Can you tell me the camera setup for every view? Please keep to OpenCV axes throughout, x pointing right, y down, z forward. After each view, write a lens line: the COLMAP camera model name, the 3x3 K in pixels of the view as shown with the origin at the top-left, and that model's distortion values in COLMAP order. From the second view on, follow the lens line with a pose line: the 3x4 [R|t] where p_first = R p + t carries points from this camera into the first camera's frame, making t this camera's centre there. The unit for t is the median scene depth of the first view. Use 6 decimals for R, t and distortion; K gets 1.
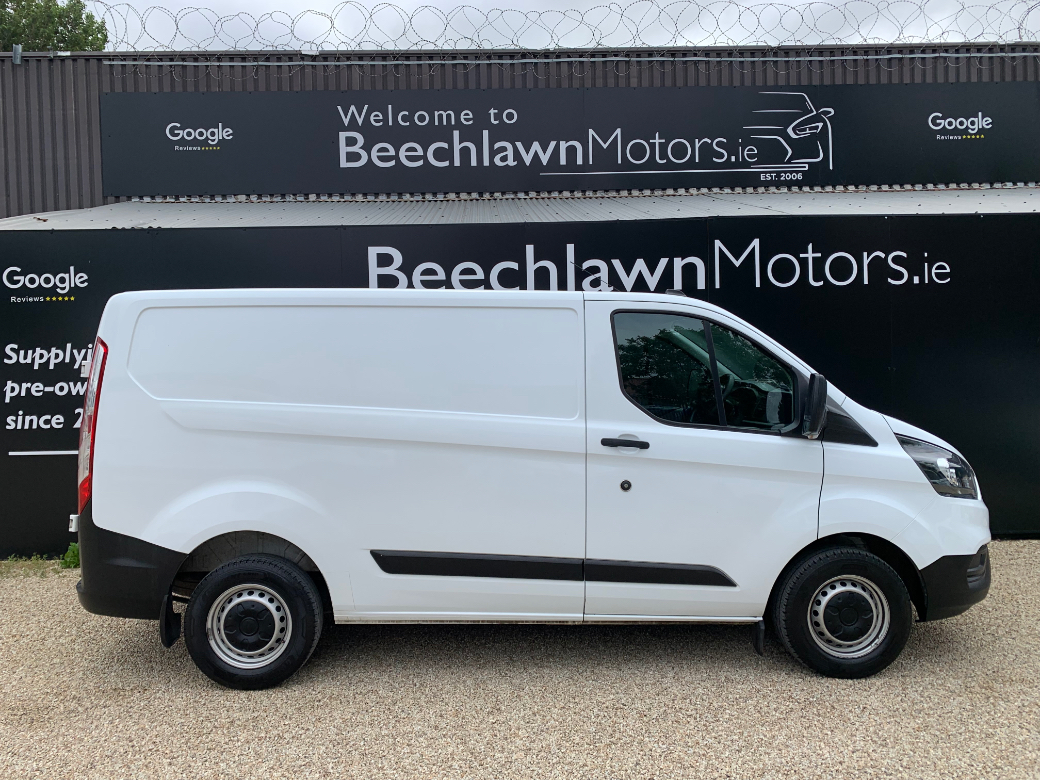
lens RADIAL K [[809.1, 0, 521.3], [0, 809.1, 371.5], [0, 0, 1]] dist [0.023843, -0.012329]
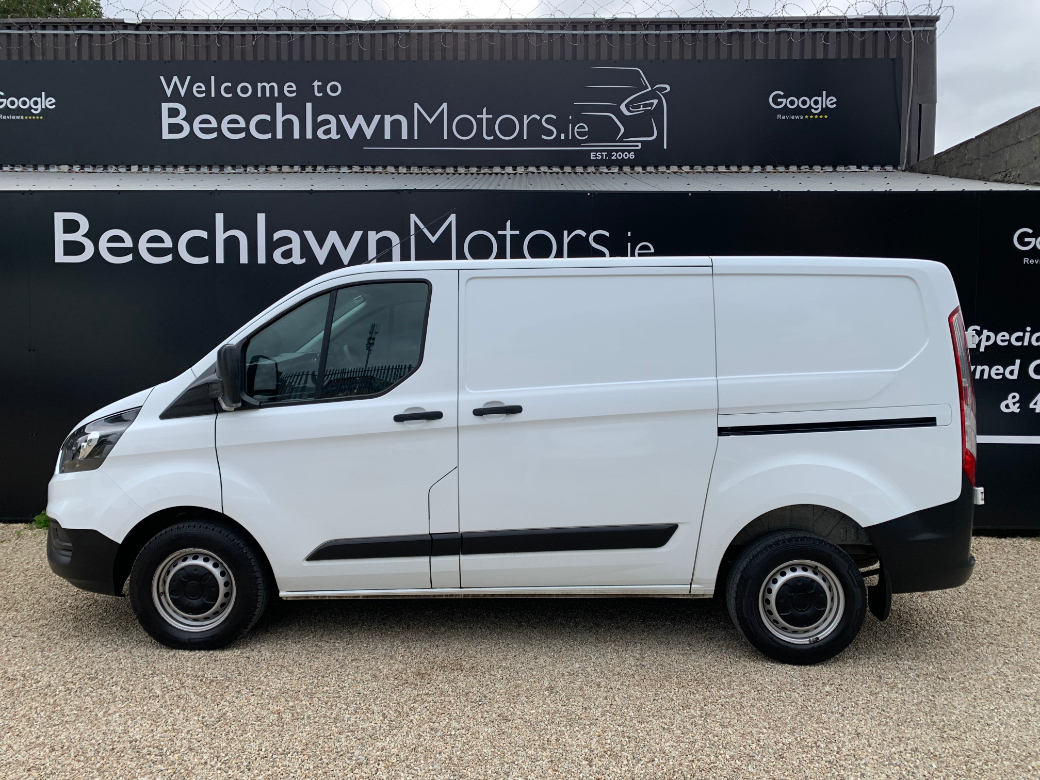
lens RADIAL K [[813.9, 0, 481.1], [0, 813.9, 387.5], [0, 0, 1]] dist [0.007798, 0.010323]
pose [[0.998235, 0.029888, -0.051315, 0.225549], [-0.027451, 0.998492, 0.047551, -0.003933], [0.052659, -0.046058, 0.997550, 0.003254]]
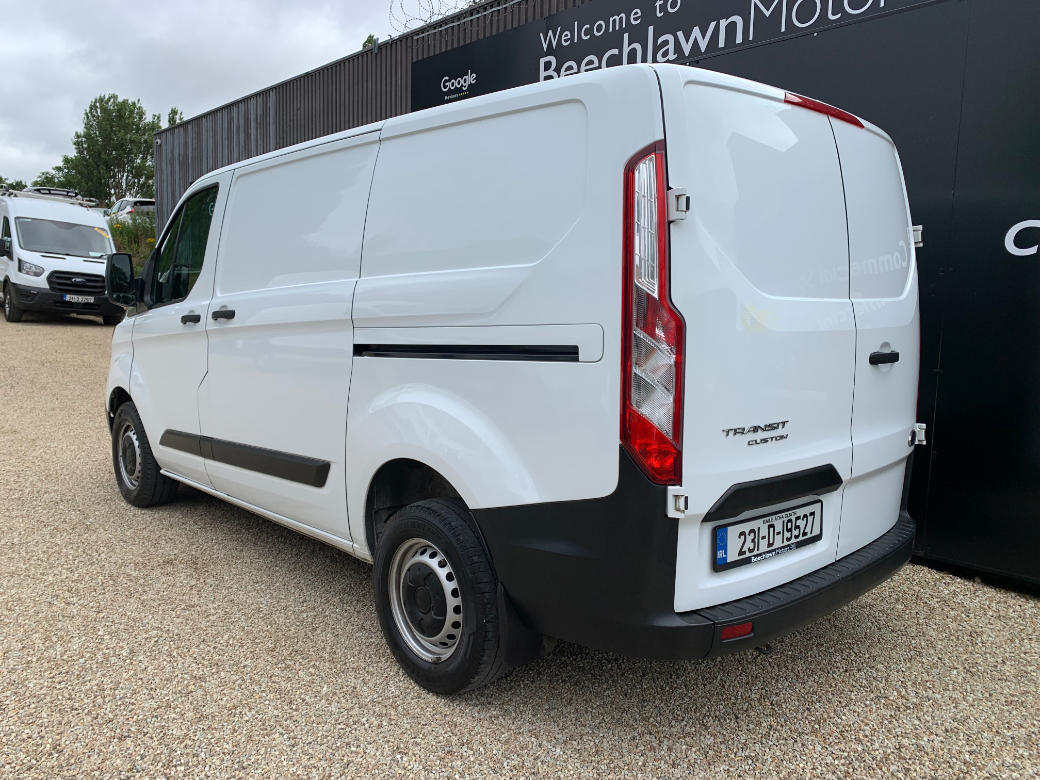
lens RADIAL K [[809.1, 0, 521.3], [0, 809.1, 371.5], [0, 0, 1]] dist [0.023843, -0.012329]
pose [[0.648578, 0.103144, -0.754127, 0.603106], [-0.039297, 0.993992, 0.102154, 0.008268], [0.760133, -0.036620, 0.648735, 0.262540]]
